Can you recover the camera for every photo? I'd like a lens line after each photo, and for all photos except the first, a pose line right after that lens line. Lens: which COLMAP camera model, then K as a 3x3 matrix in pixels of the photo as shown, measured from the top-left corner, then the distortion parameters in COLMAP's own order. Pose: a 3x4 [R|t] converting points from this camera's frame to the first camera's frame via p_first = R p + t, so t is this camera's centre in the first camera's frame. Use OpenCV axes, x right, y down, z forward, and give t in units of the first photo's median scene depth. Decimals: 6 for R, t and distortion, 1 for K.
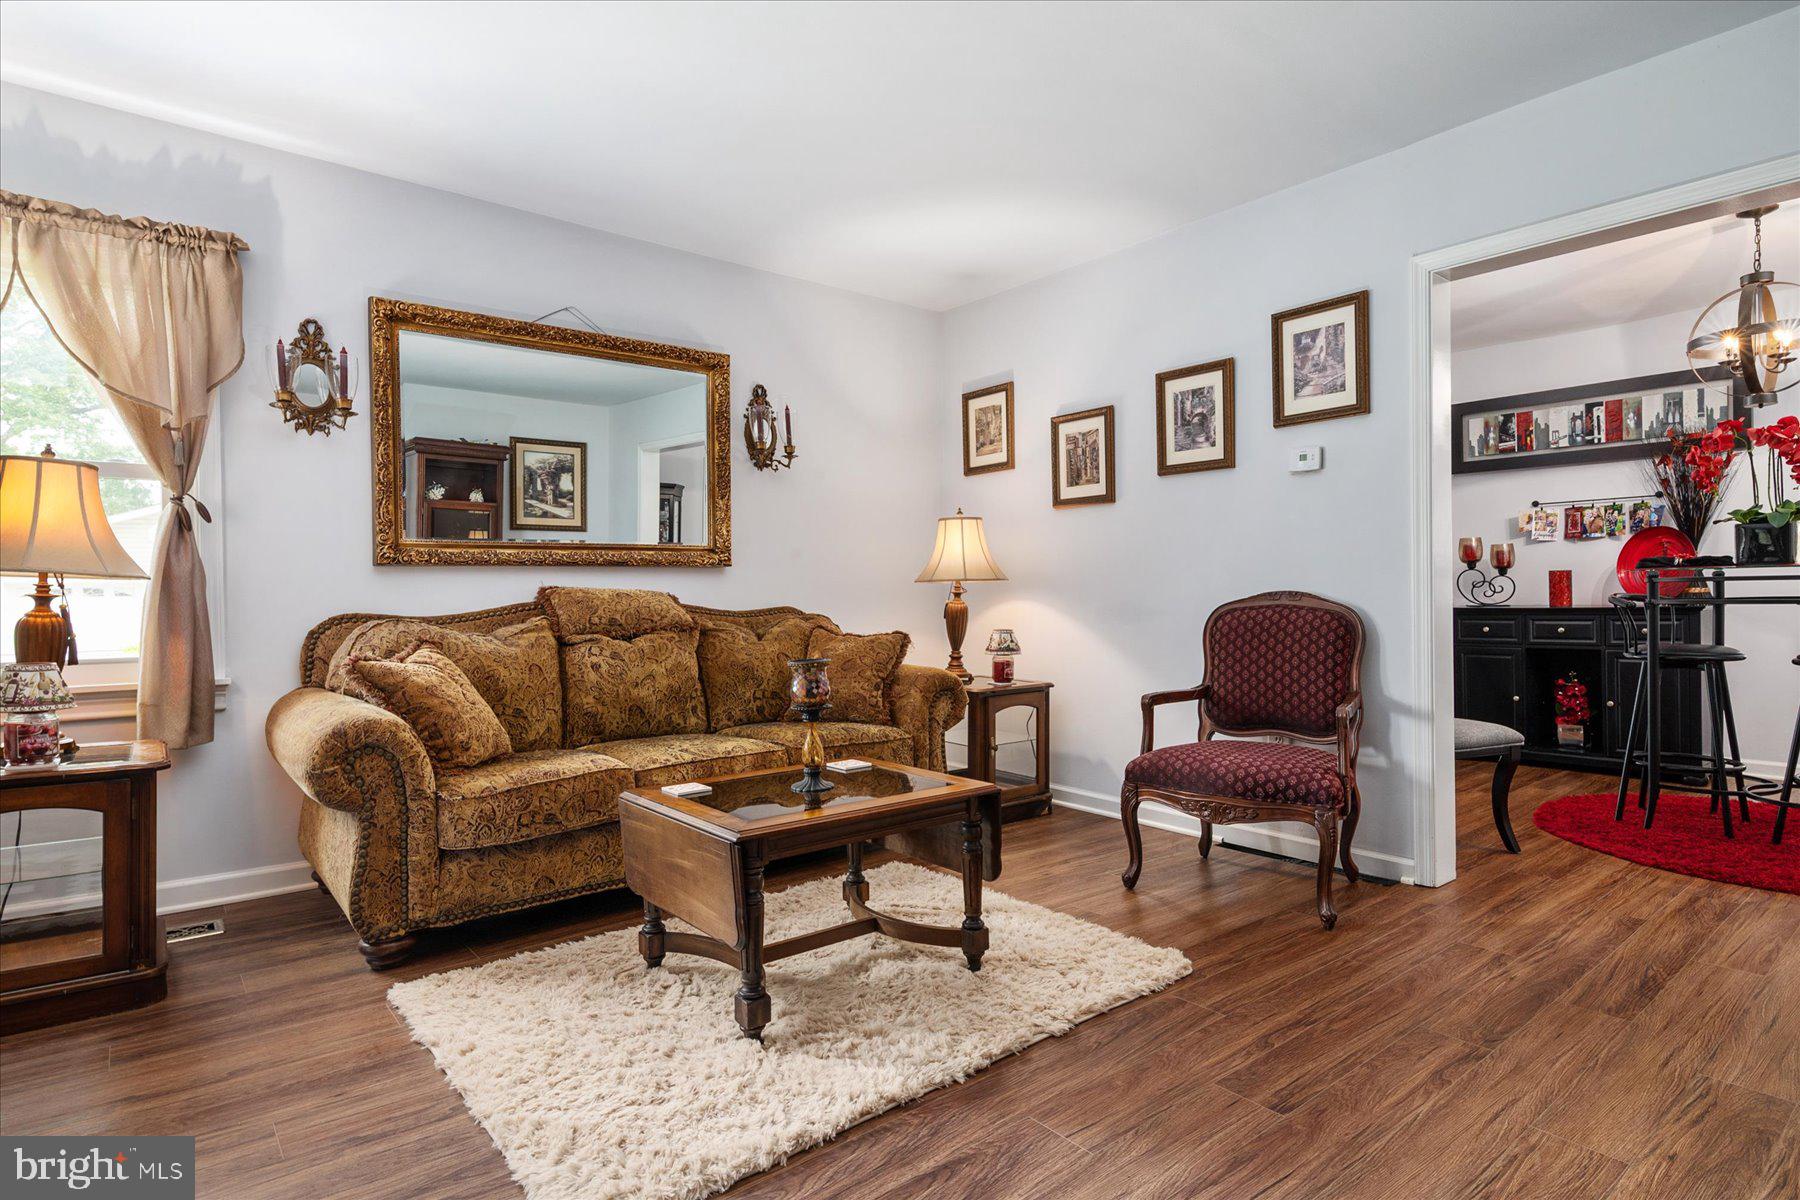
lens RADIAL K [[950.6, 0, 900.0], [0, 950.6, 600.0], [0, 0, 1]] dist [0.001366, -0.000517]
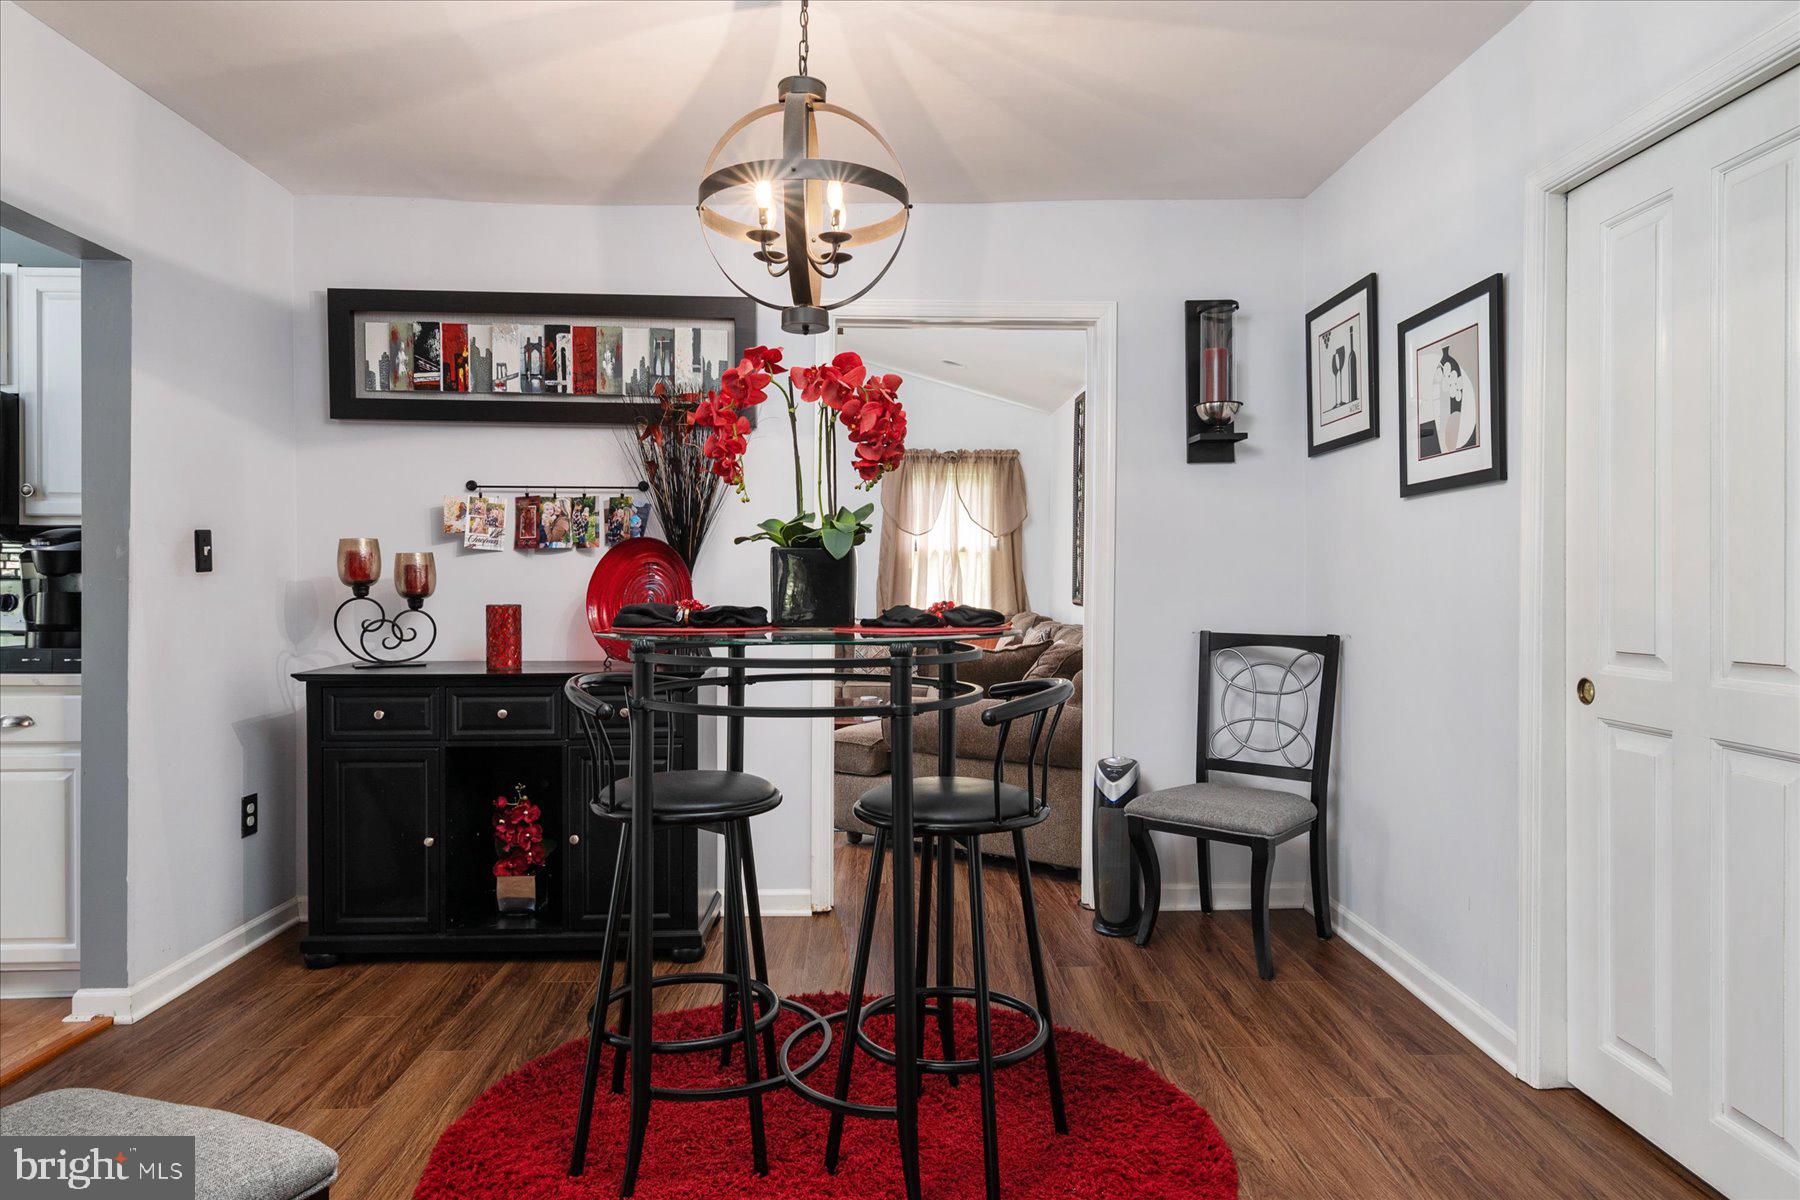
lens RADIAL K [[1051.7, 0, 900.0], [0, 1051.7, 600.0], [0, 0, 1]] dist [0.003687, -0.001914]
pose [[0.600436, 0.002223, 0.799669, 0.330513], [-0.008678, 0.999955, 0.003736, -0.038224], [-0.799625, -0.009183, 0.600429, 0.428856]]
